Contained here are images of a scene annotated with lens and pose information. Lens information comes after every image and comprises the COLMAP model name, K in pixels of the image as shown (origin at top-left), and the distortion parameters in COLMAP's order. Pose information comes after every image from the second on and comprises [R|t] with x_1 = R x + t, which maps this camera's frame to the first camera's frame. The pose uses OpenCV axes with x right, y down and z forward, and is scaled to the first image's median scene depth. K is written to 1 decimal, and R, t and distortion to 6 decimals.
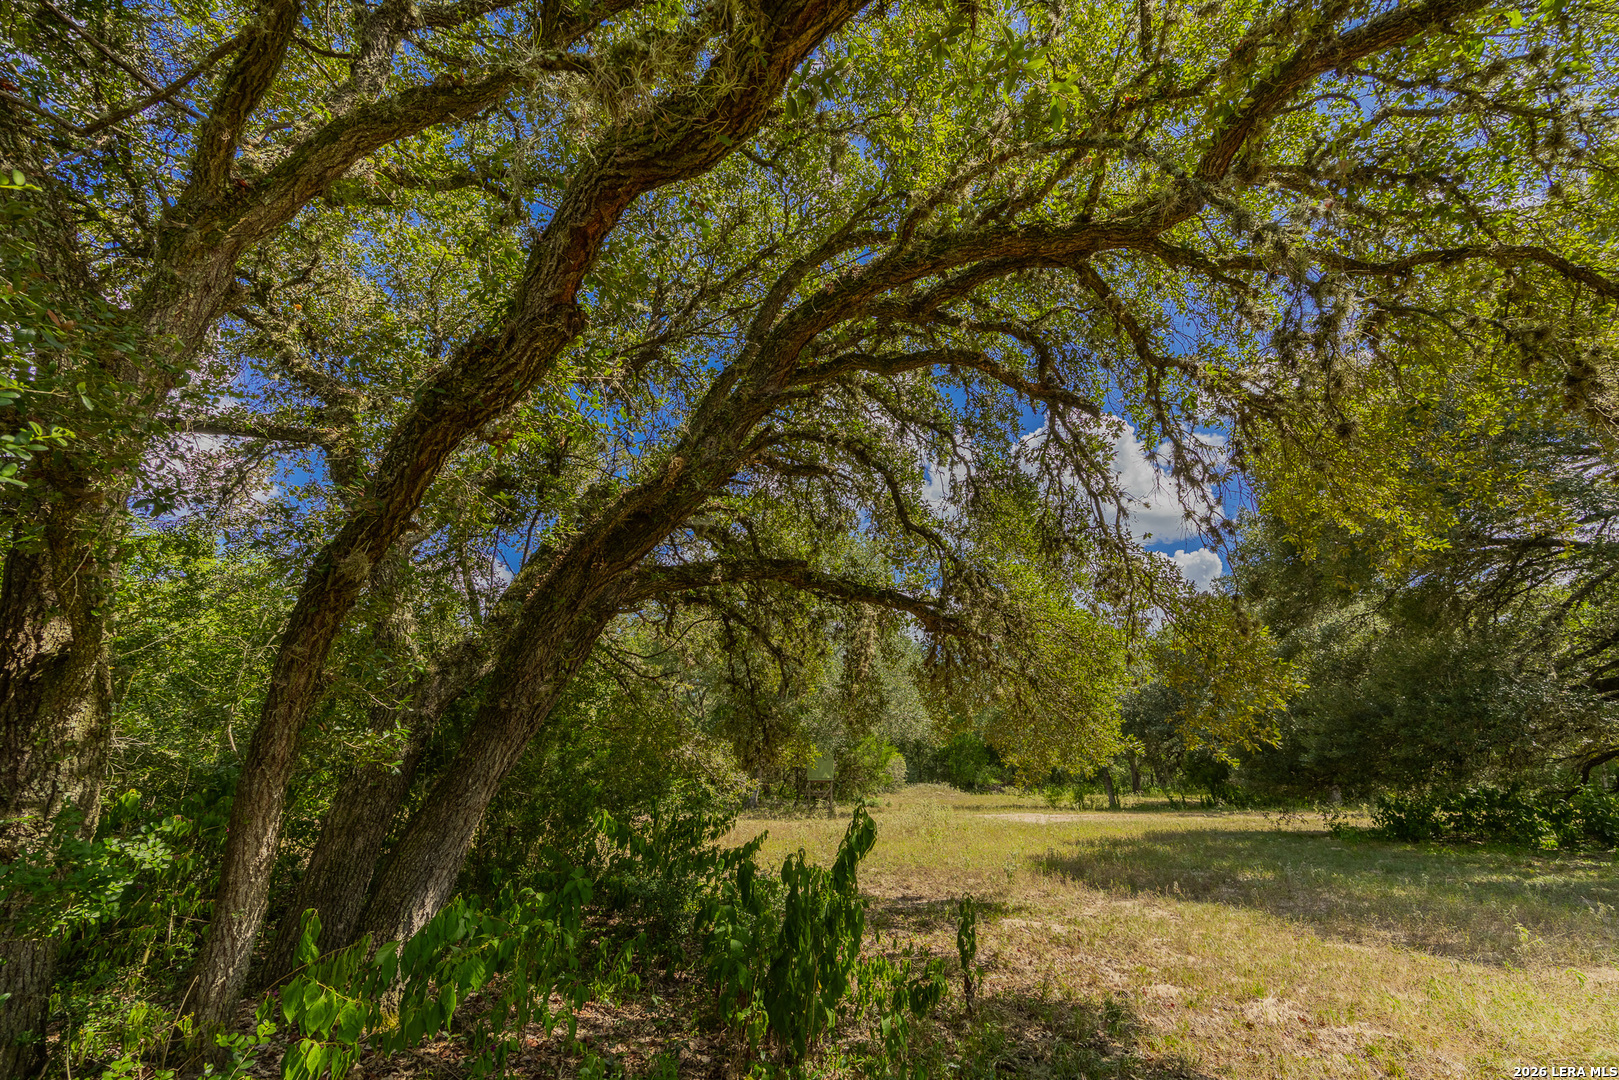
lens RADIAL K [[681.1, 0, 813.1], [0, 681.1, 543.9], [0, 0, 1]] dist [0.000932, 0.000099]
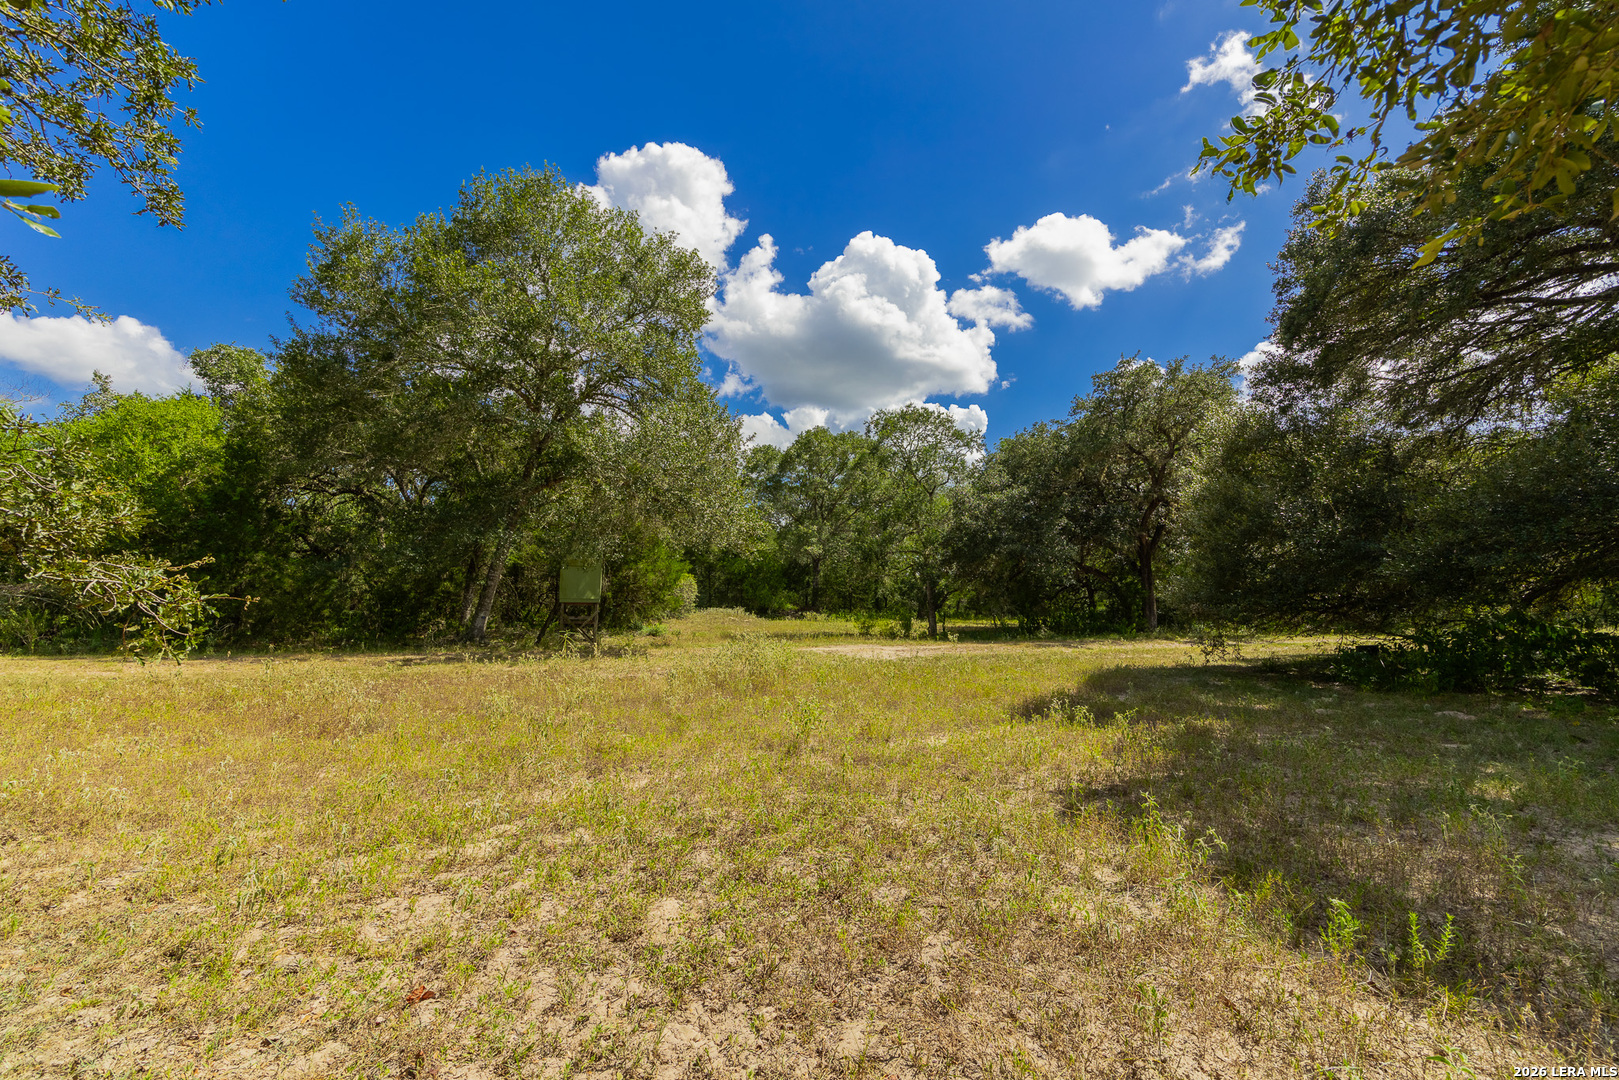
lens RADIAL K [[681.1, 0, 805.7], [0, 681.1, 543.8], [0, 0, 1]] dist [0.000932, 0.000099]
pose [[0.954939, 0.029947, 0.295286, 0.016818], [-0.100115, 0.969089, 0.225486, 0.082779], [-0.279406, -0.244888, 0.928419, 0.231990]]
